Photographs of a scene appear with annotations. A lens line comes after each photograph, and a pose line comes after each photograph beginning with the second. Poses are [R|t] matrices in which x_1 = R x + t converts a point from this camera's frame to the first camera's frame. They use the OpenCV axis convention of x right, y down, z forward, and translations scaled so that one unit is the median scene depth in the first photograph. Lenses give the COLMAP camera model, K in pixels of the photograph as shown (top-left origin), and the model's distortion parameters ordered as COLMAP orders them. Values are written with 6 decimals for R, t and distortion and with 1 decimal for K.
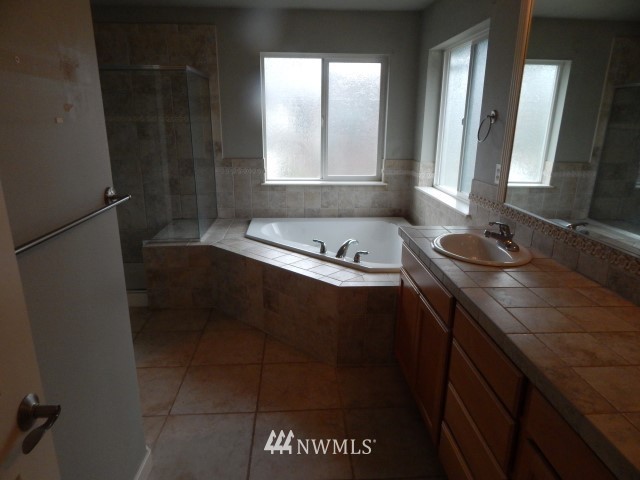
lens RADIAL K [[418.4, 0, 318.0], [0, 418.4, 239.8], [0, 0, 1]] dist [-0.003582, -0.004985]
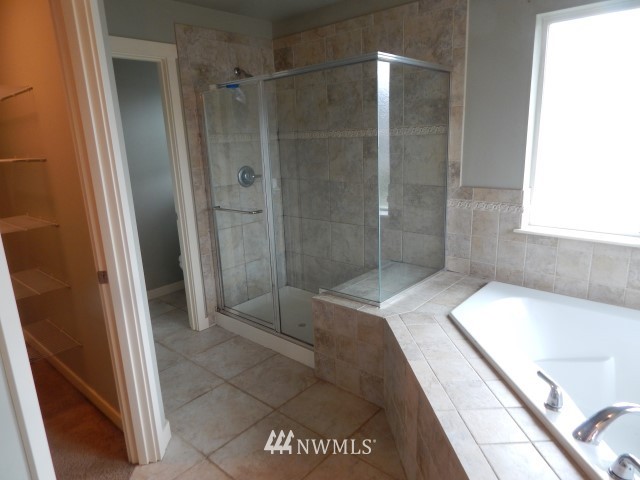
lens RADIAL K [[418.4, 0, 318.0], [0, 418.4, 239.8], [0, 0, 1]] dist [-0.003582, -0.004985]
pose [[0.698874, 0.140612, -0.701287, 0.102664], [-0.153345, 0.987143, 0.045111, -0.107436], [0.698614, 0.076012, 0.711450, 0.372617]]
